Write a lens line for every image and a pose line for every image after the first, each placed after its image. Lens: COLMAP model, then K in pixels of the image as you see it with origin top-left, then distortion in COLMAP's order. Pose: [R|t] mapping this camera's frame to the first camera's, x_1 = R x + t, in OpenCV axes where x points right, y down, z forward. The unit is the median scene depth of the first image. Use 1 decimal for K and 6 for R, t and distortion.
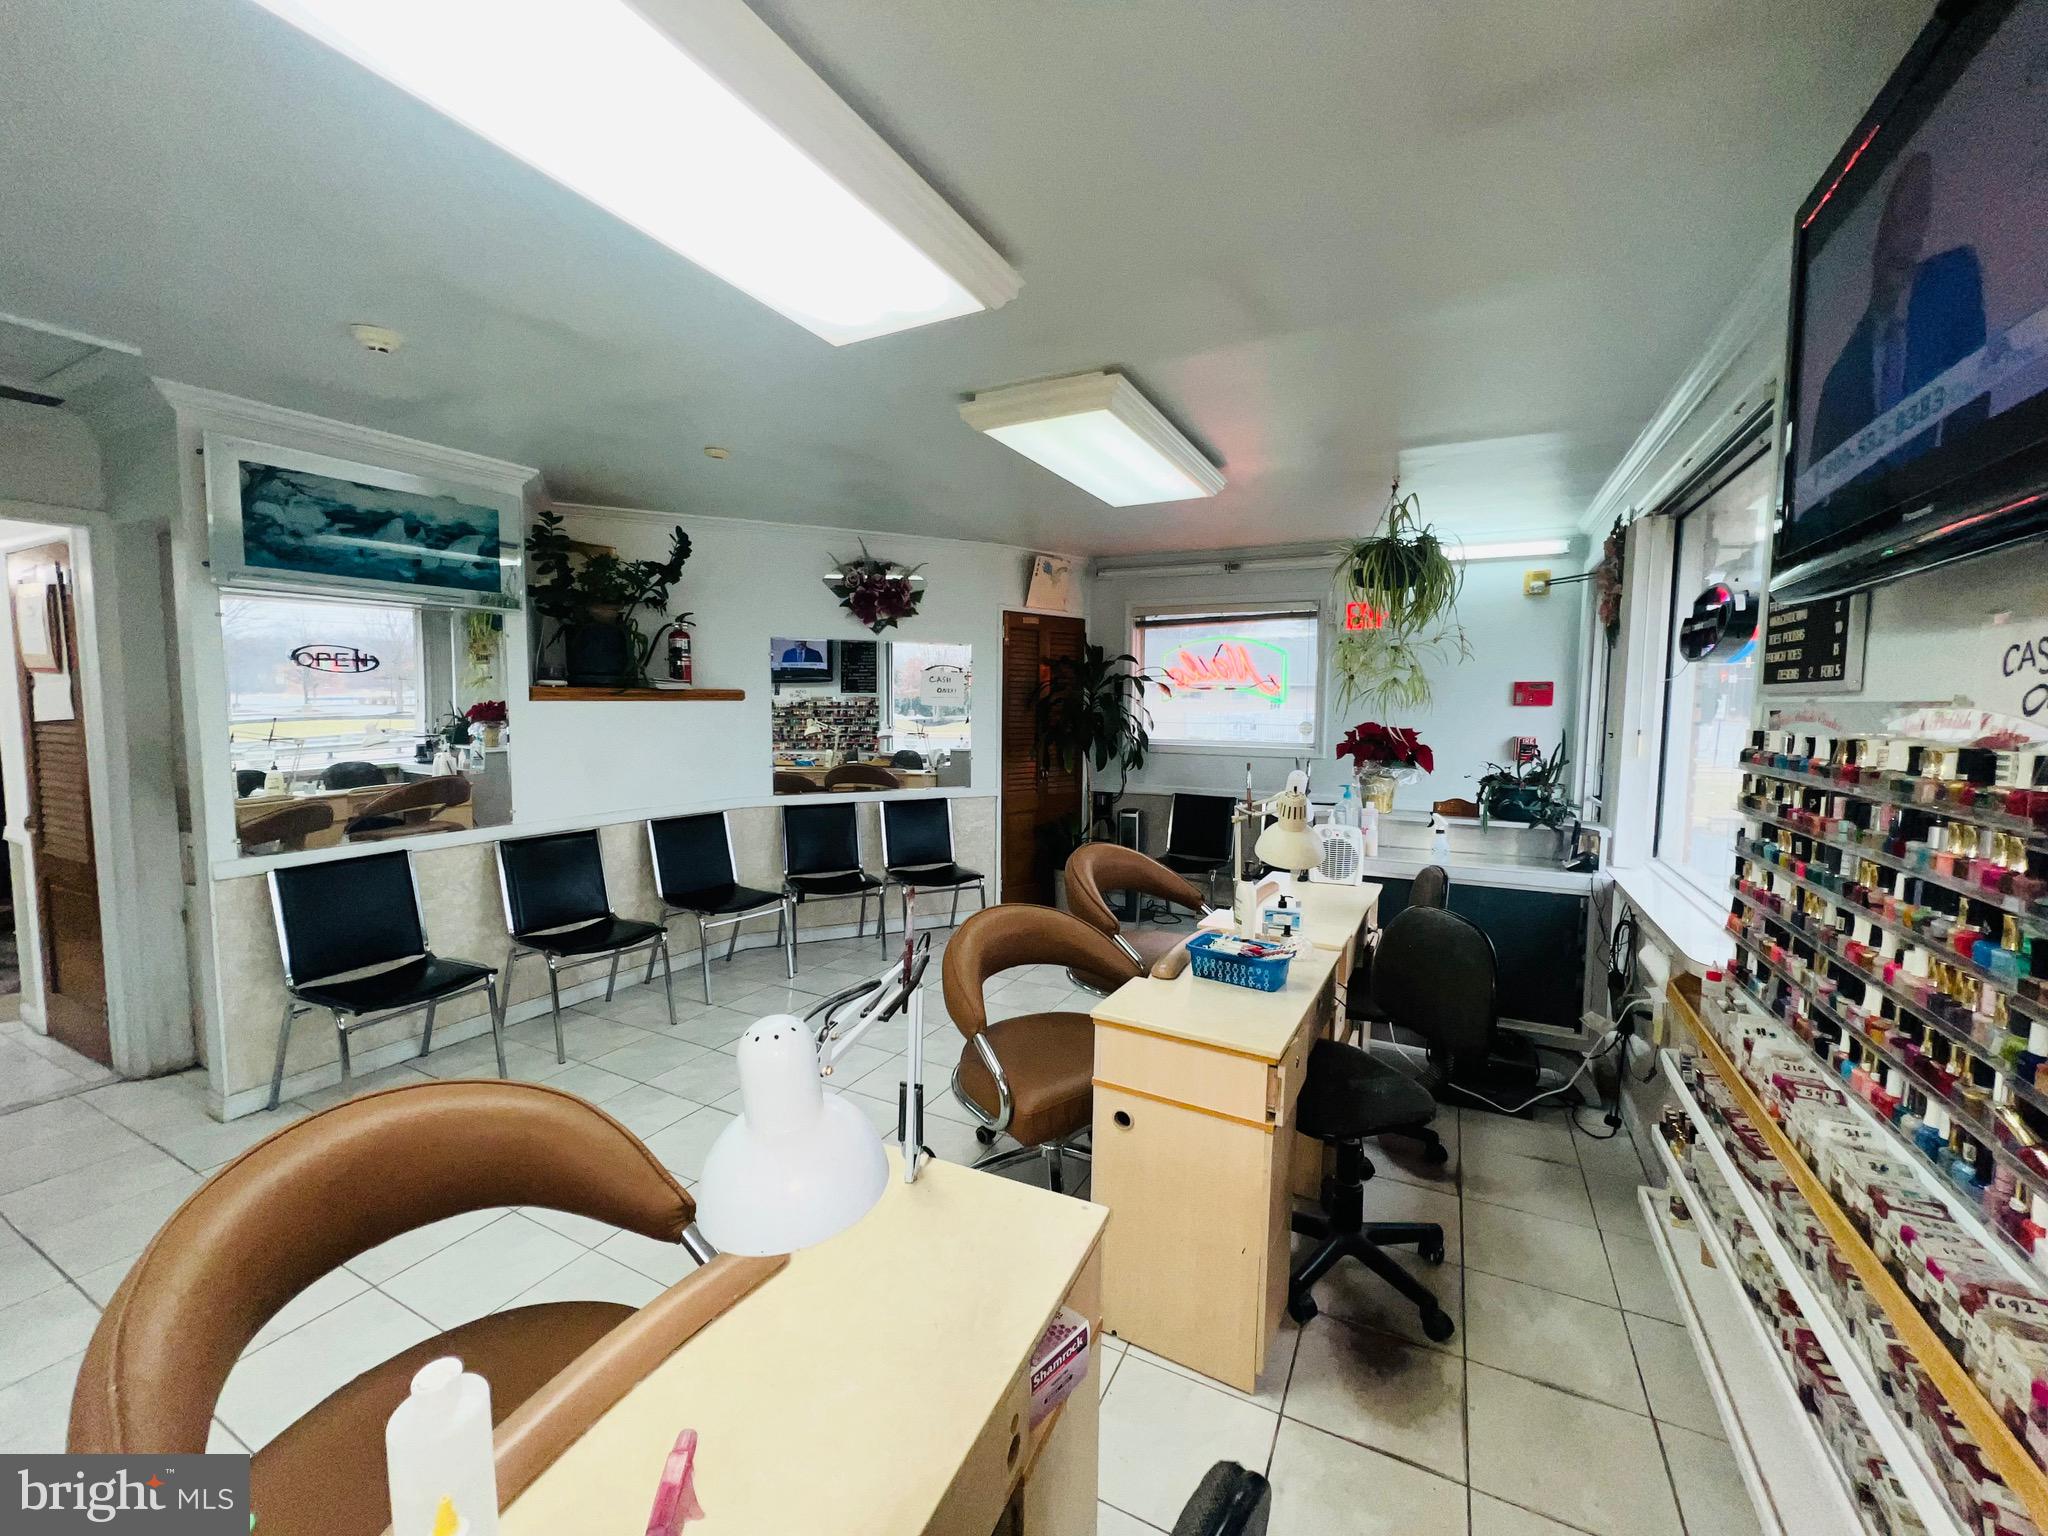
lens RADIAL K [[820.4, 0, 1023.5], [0, 820.4, 767.1], [0, 0, 1]] dist [0.000032, -0.001111]
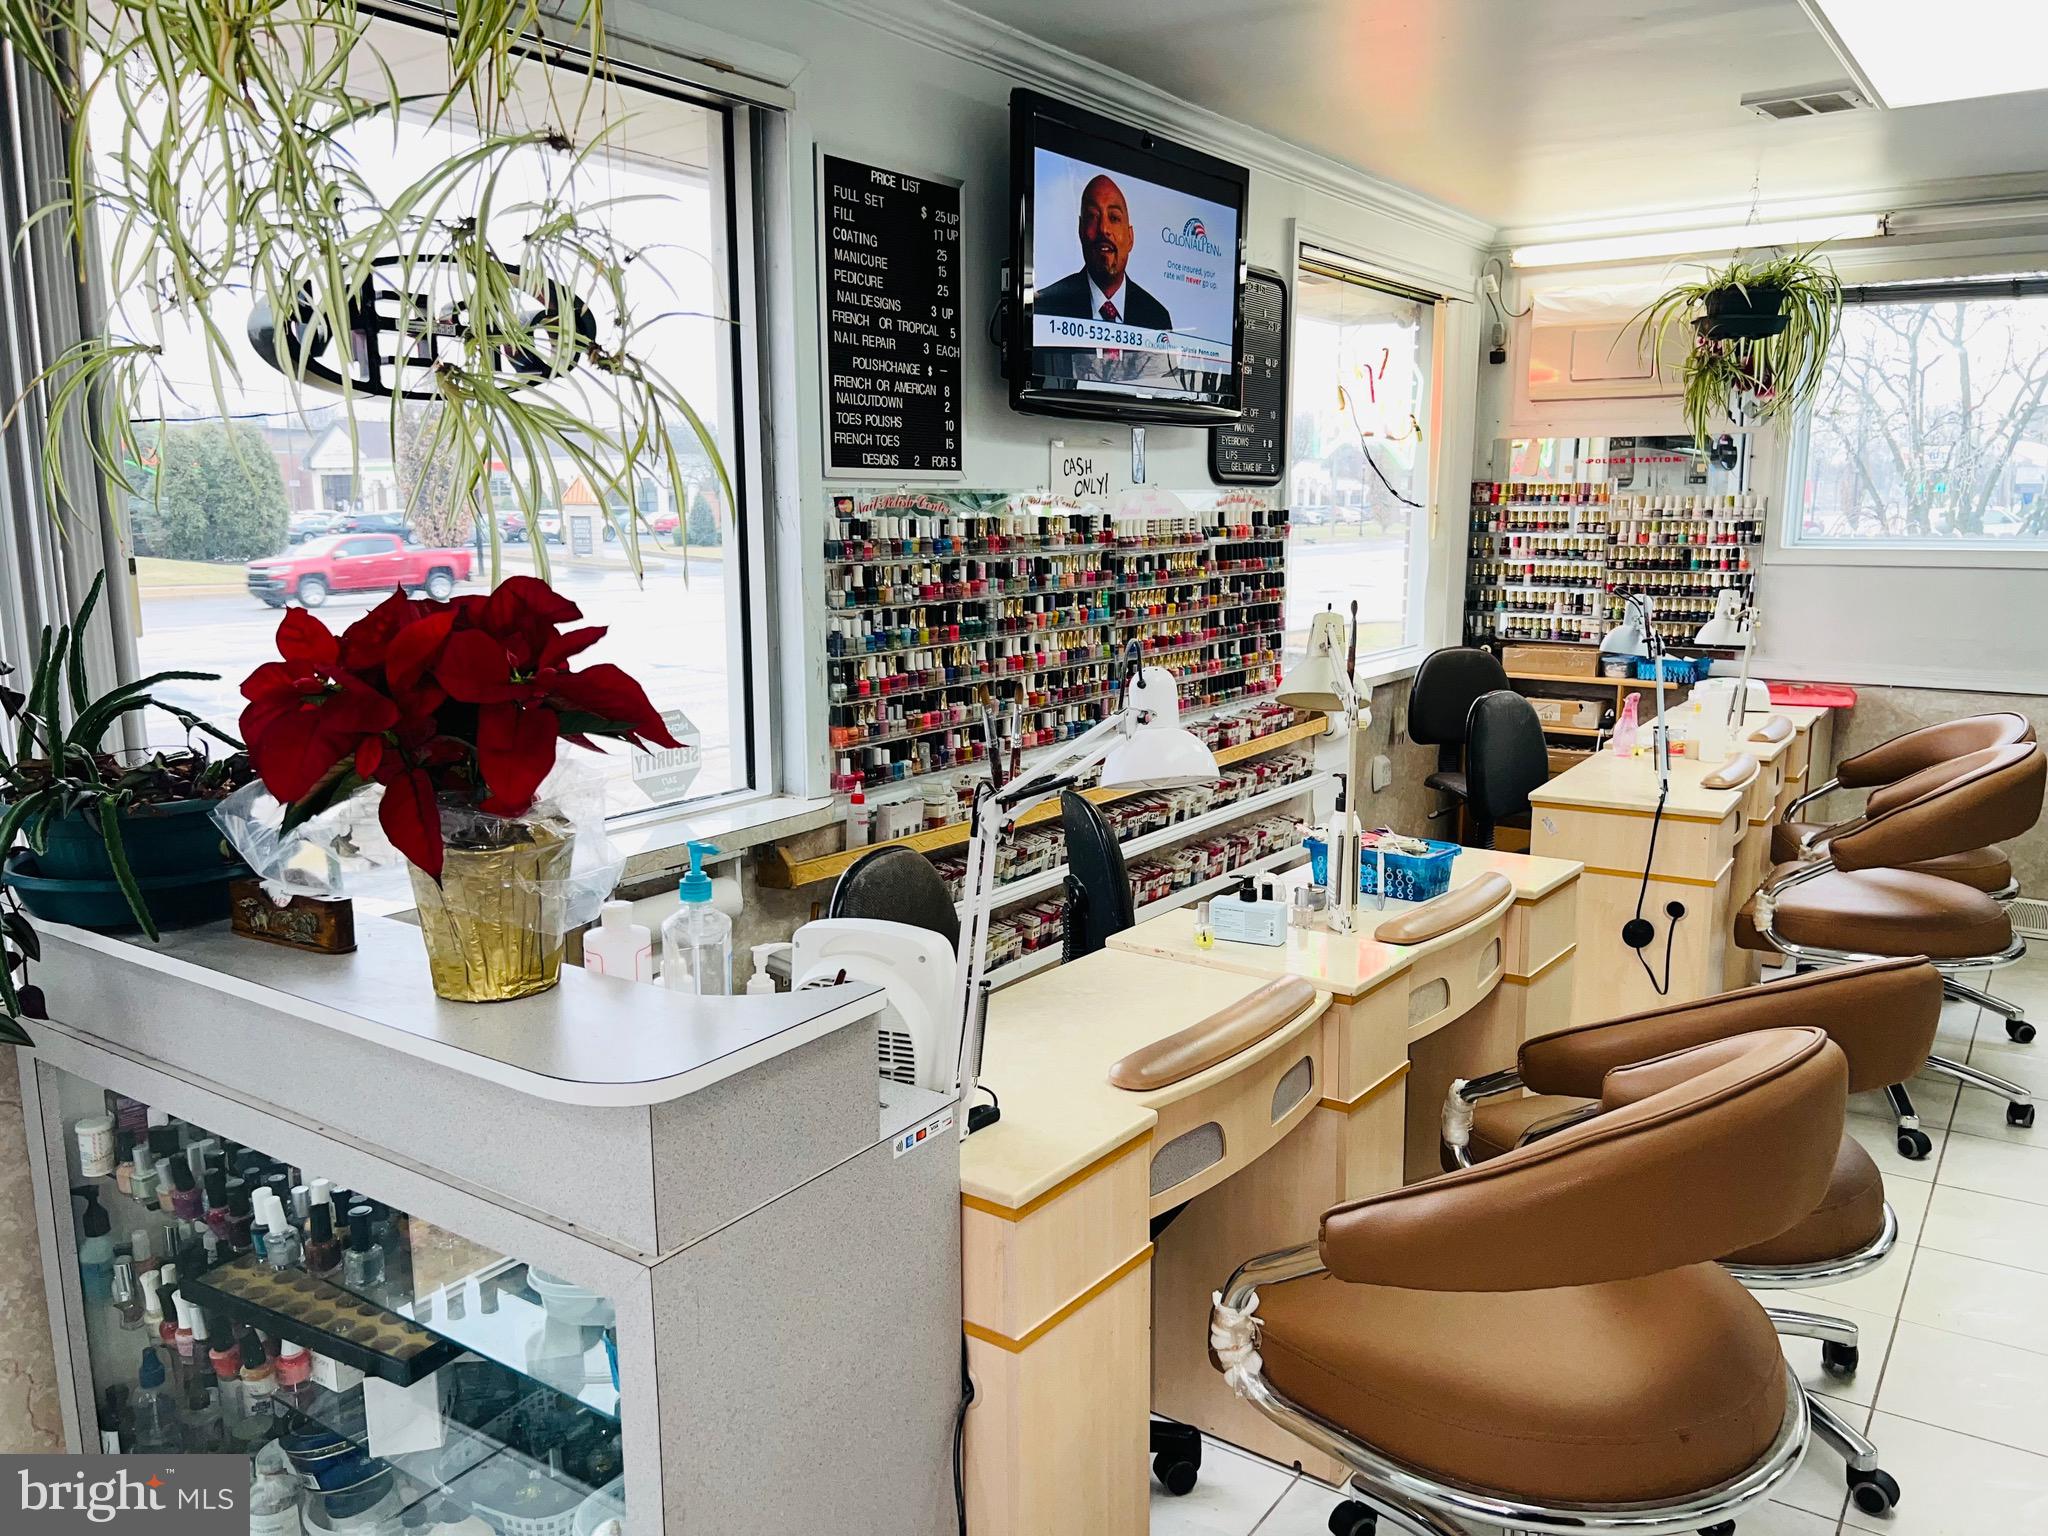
lens RADIAL K [[1543.1, 0, 1068.3], [0, 1543.1, 779.0], [0, 0, 1]] dist [0.056037, -0.056497]
pose [[-0.994605, -0.027887, 0.099911, 0.203454], [-0.000743, 0.965075, 0.261974, -0.094528], [-0.103727, 0.260486, -0.959889, 1.176419]]
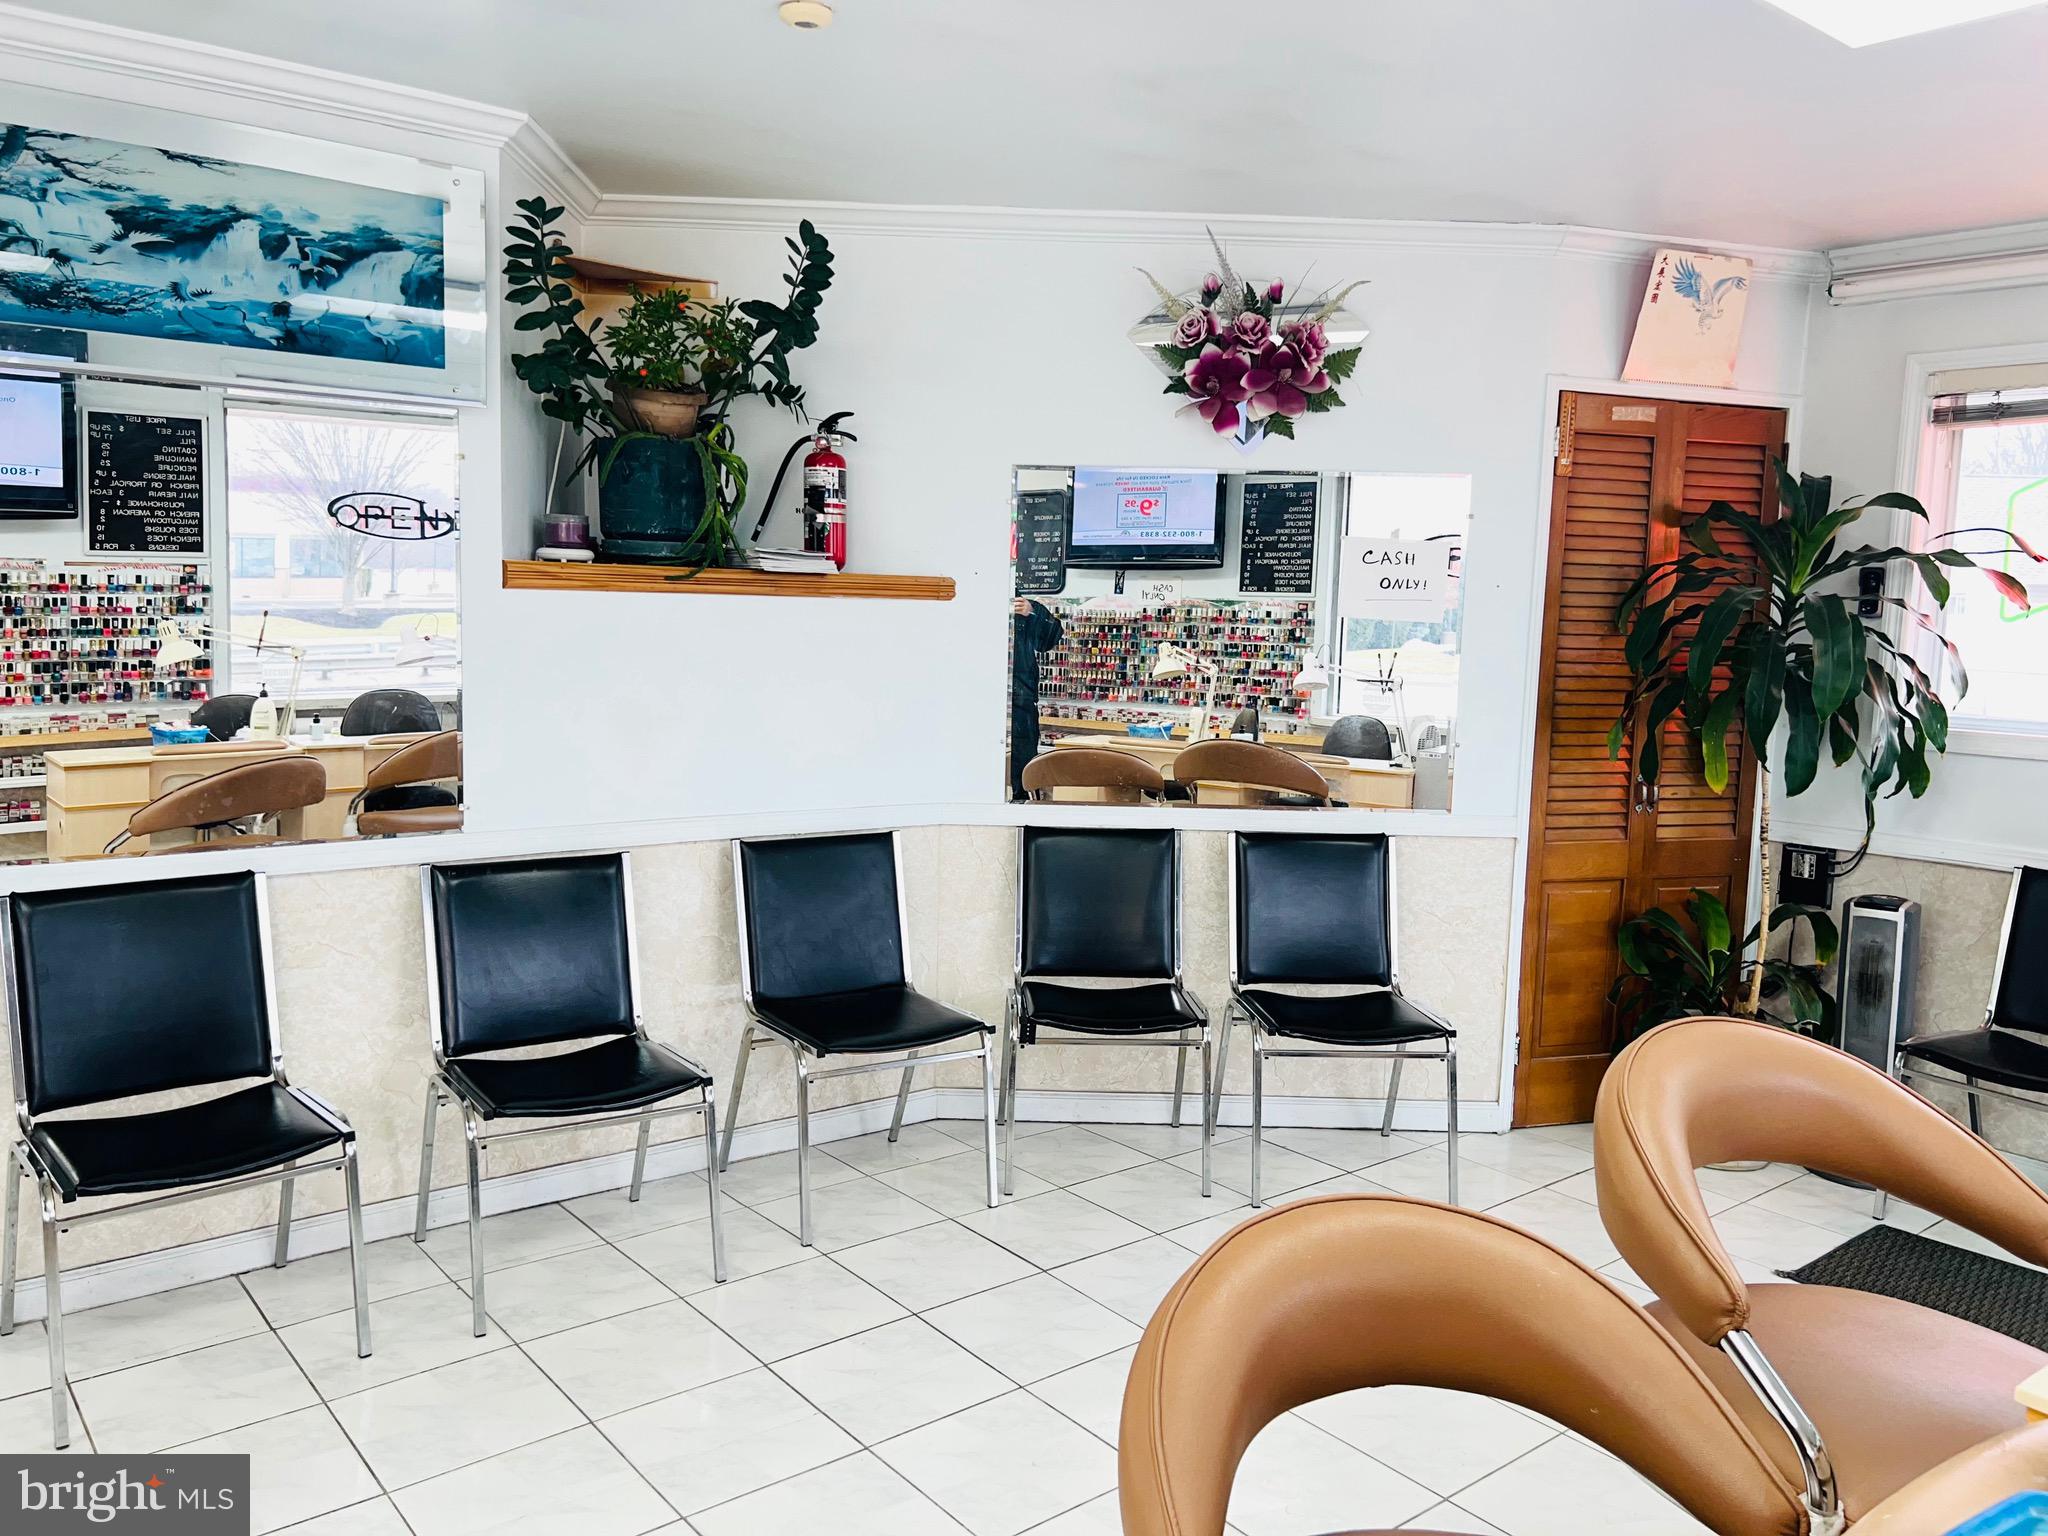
lens RADIAL K [[1543.1, 0, 1020.0], [0, 1543.1, 762.2], [0, 0, 1]] dist [0.056037, -0.056497]
pose [[0.917662, 0.057530, -0.393176, 0.057907], [-0.051546, 0.998338, 0.025770, -0.013820], [0.394005, -0.003382, 0.919102, 0.225420]]
